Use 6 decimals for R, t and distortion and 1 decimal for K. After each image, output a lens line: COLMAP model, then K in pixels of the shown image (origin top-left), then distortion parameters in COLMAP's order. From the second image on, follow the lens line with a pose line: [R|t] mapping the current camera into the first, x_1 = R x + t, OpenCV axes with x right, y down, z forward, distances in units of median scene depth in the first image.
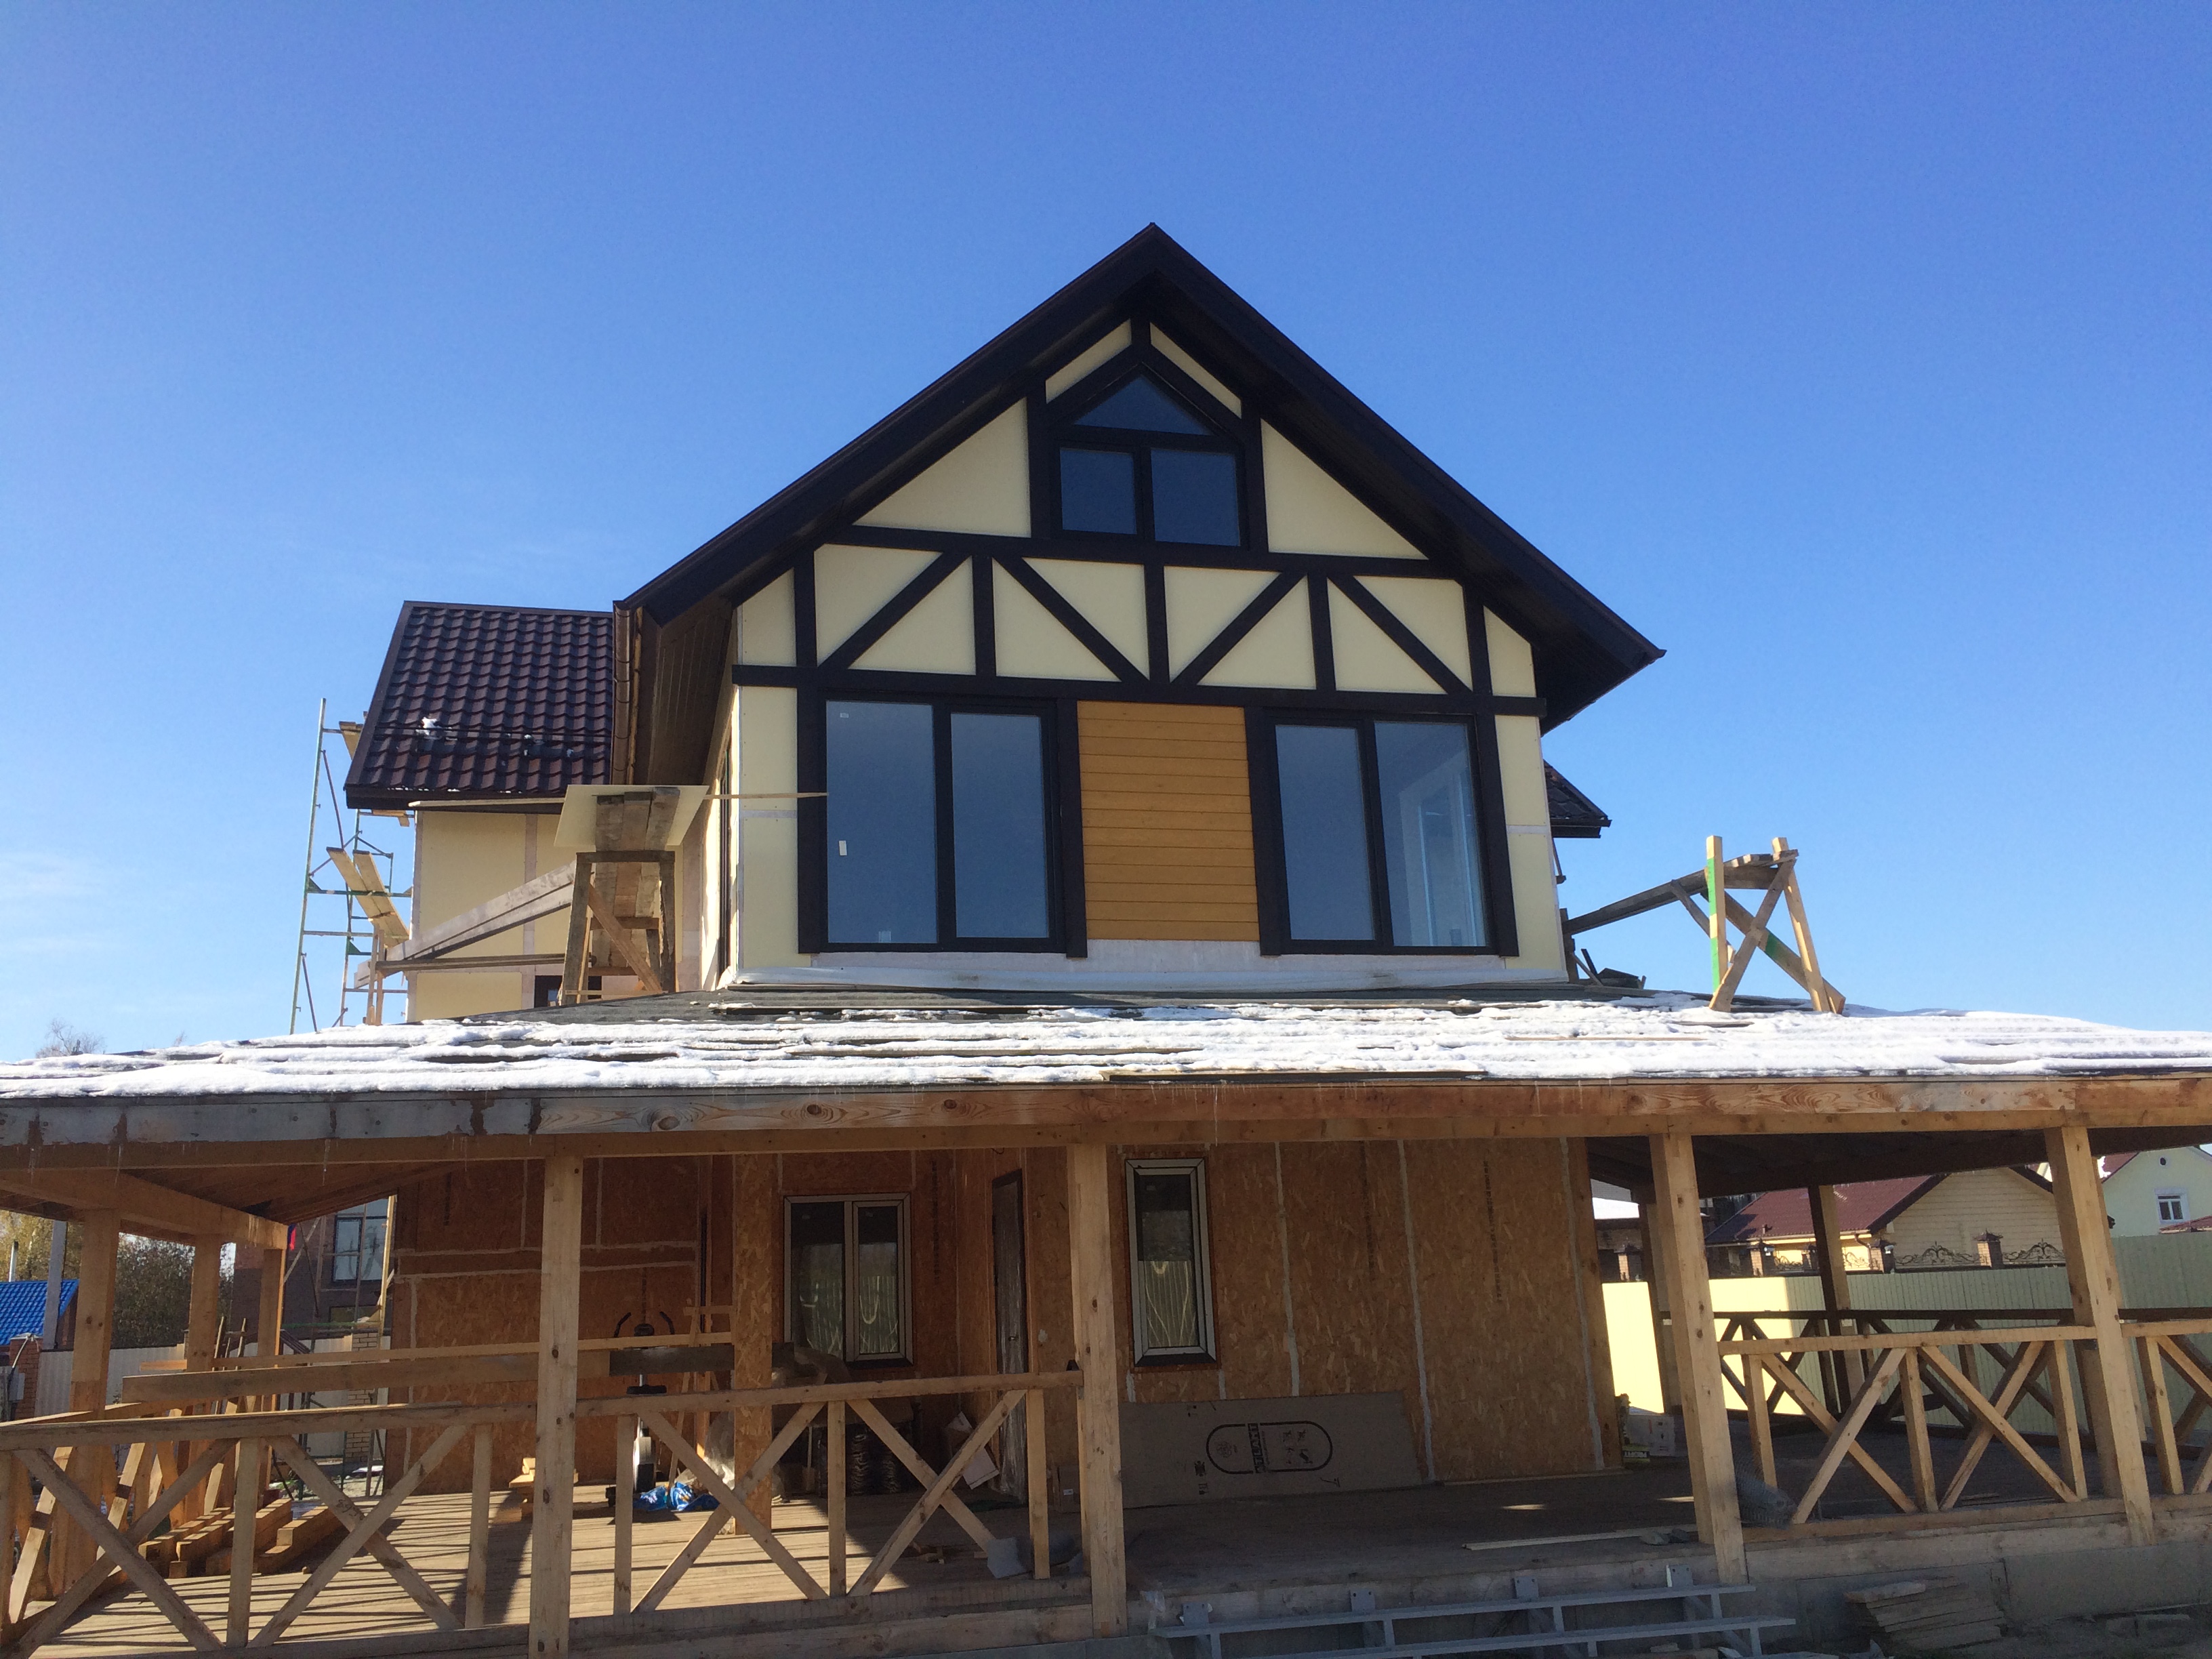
lens RADIAL K [[1885.4, 0, 1092.9], [0, 1885.4, 841.8], [0, 0, 1]] dist [0.090645, -0.118854]
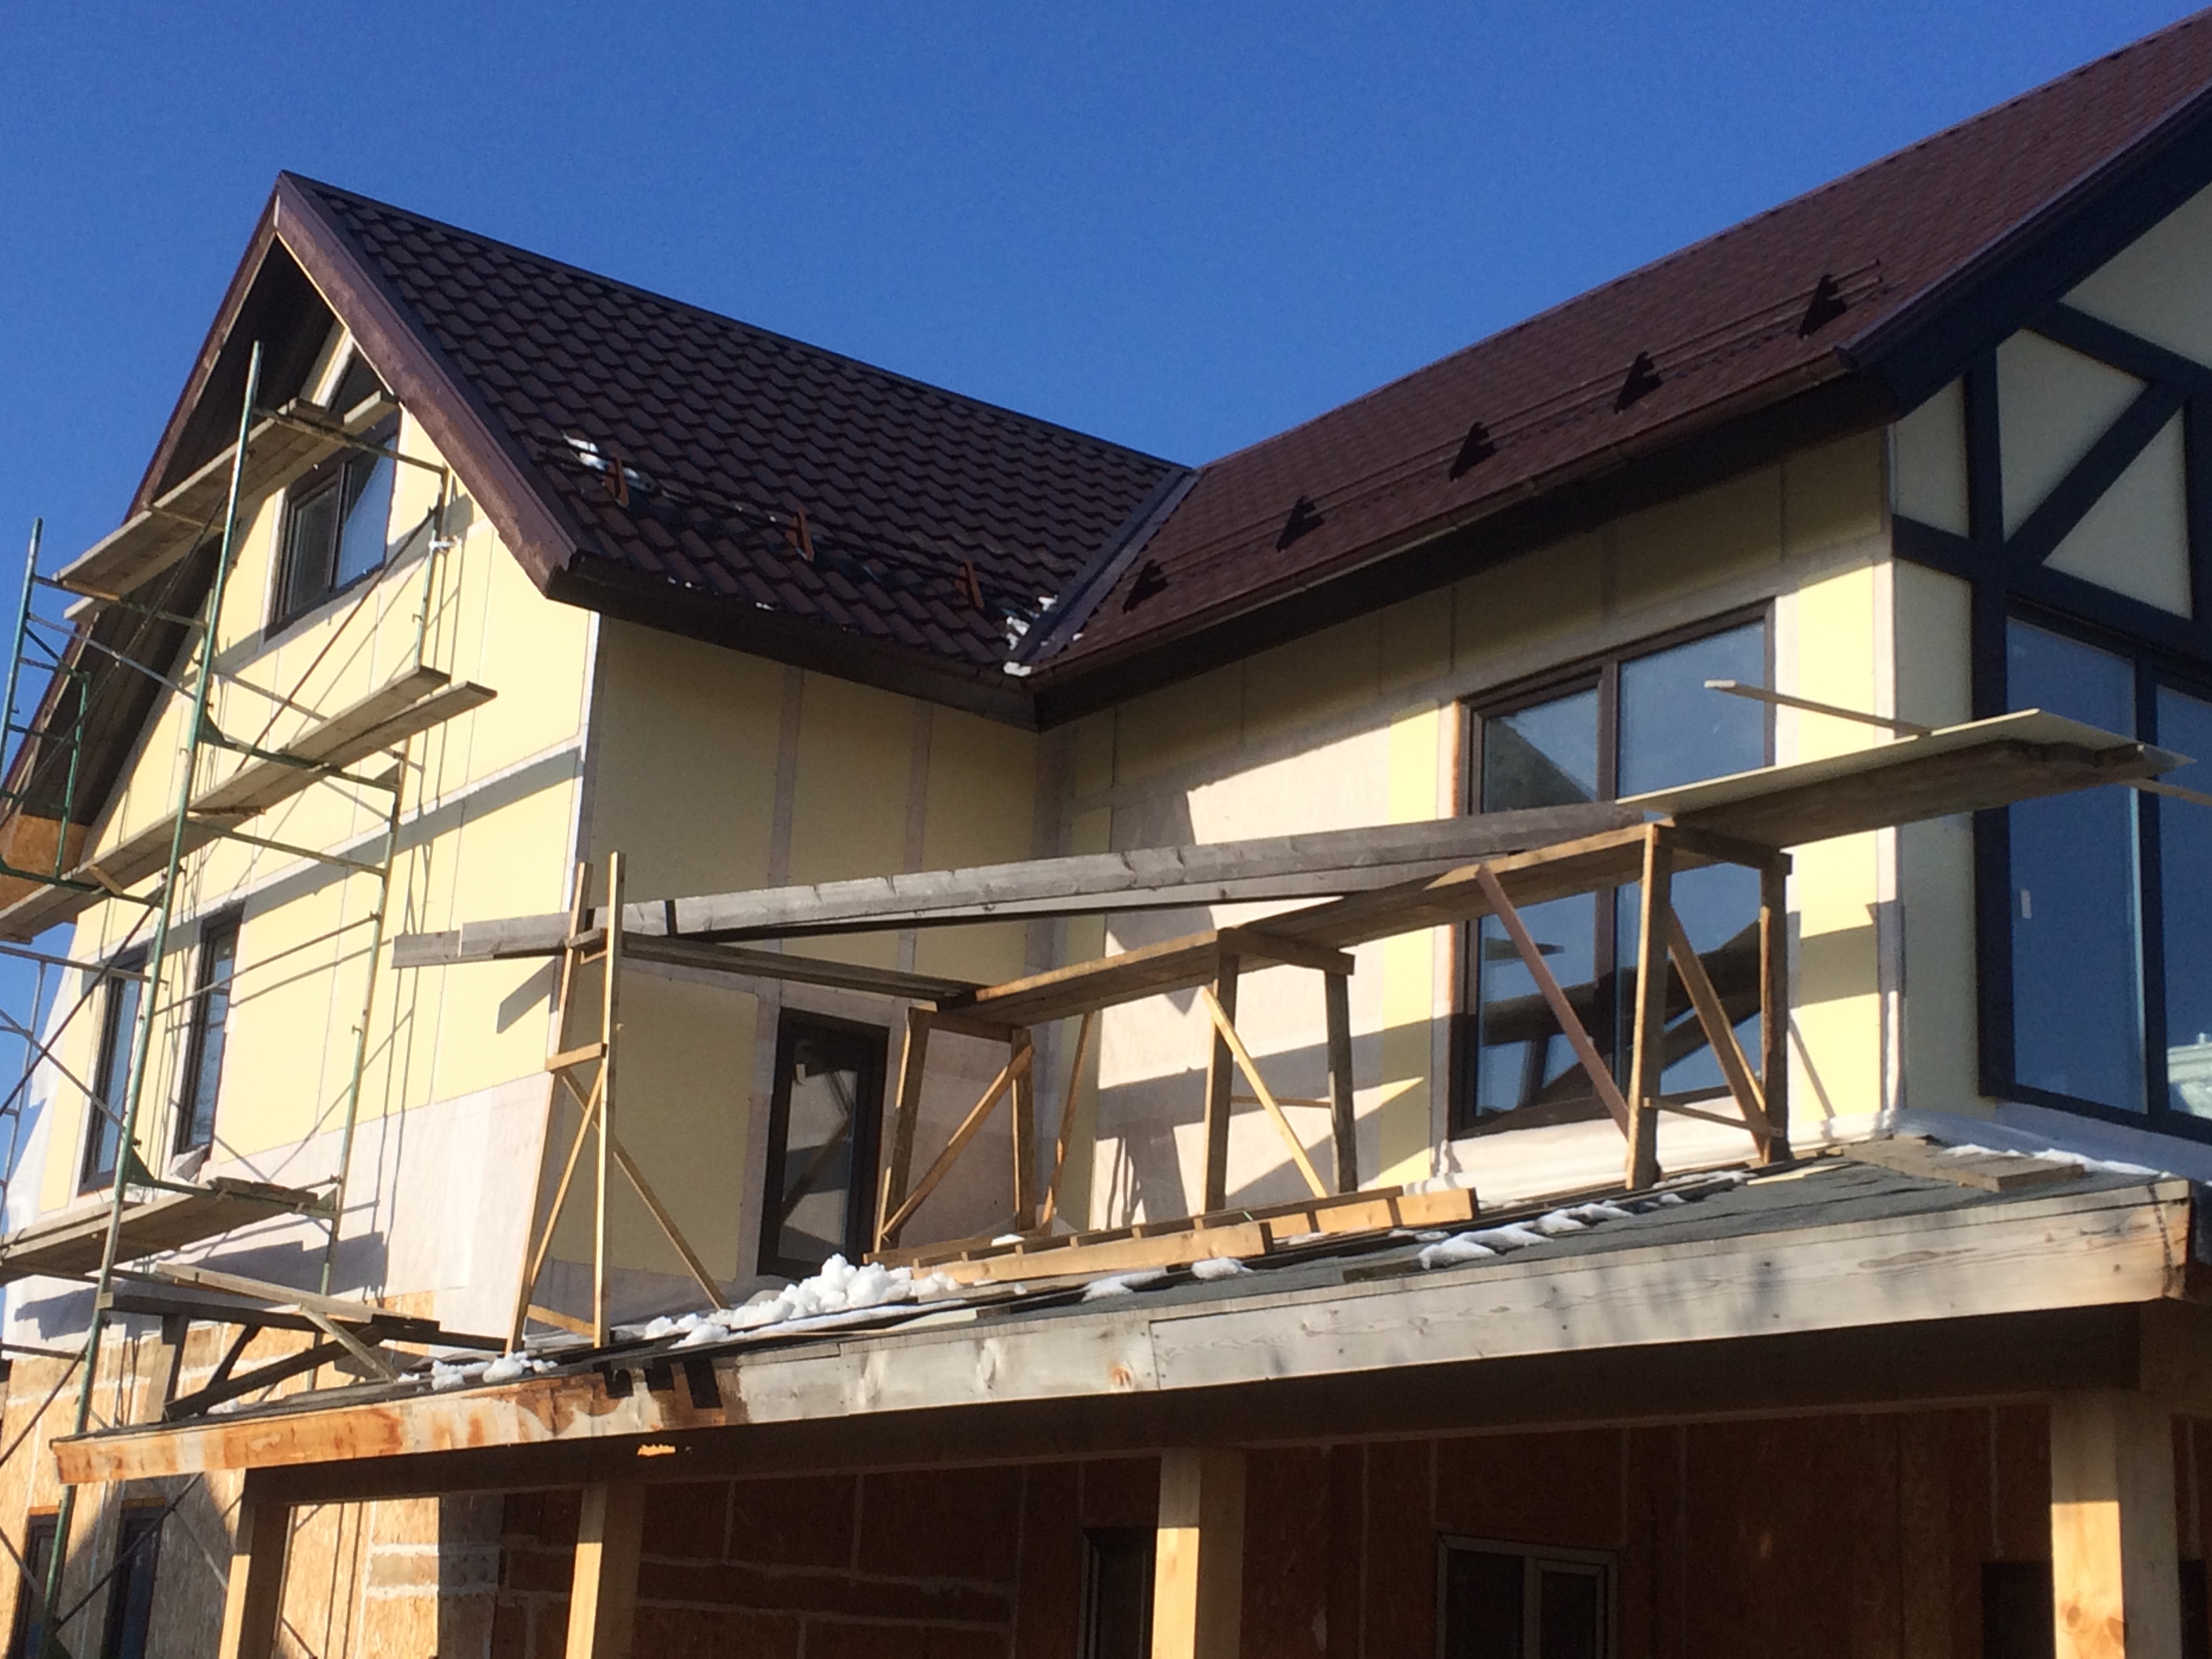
lens RADIAL K [[3303.1, 0, 1089.2], [0, 3303.1, 831.4], [0, 0, 1]] dist [0.055328, 0.071465]
pose [[0.929092, 0.182718, 0.321562, -0.655123], [-0.173976, 0.983157, -0.055980, 0.077919], [-0.326374, -0.003933, 0.945232, 0.216733]]
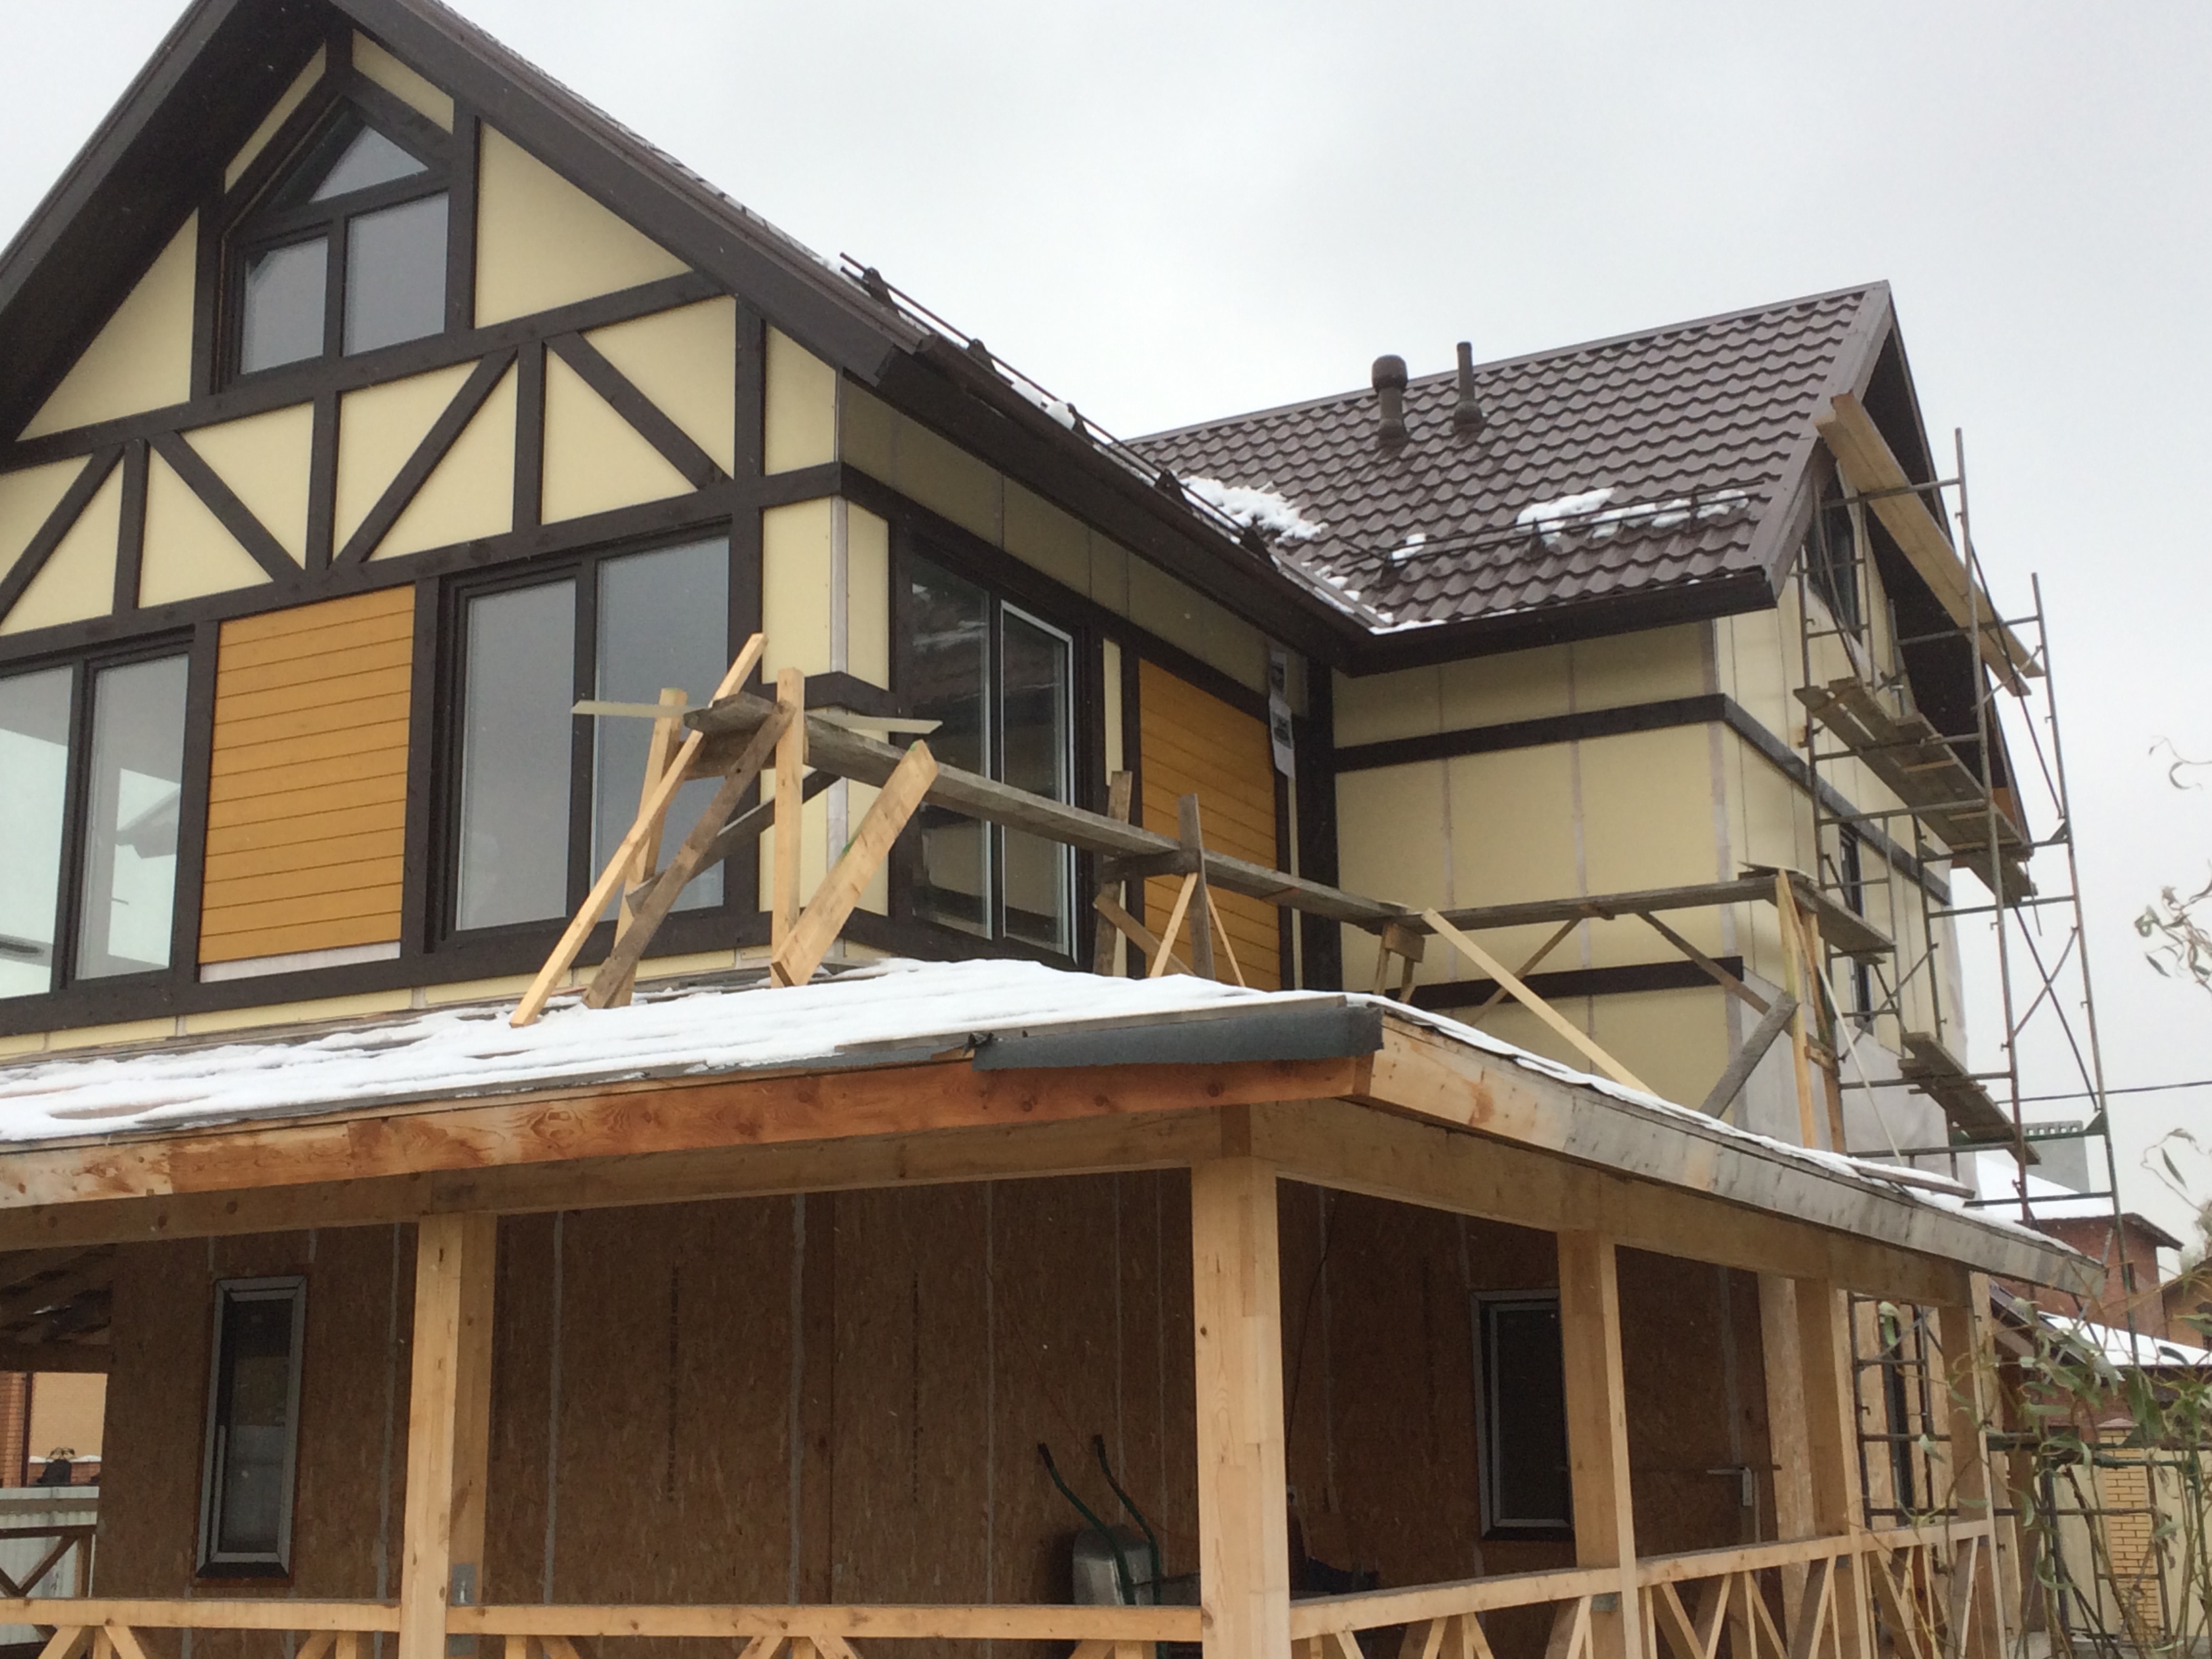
lens RADIAL K [[2691.6, 0, 1097.4], [0, 2691.6, 823.6], [0, 0, 1]] dist [0.064125, 0.005670]
pose [[0.737994, -0.122394, -0.663615, 0.912651], [0.143029, 0.989441, -0.023428, 0.070527], [0.659476, -0.077627, 0.747707, 0.469623]]
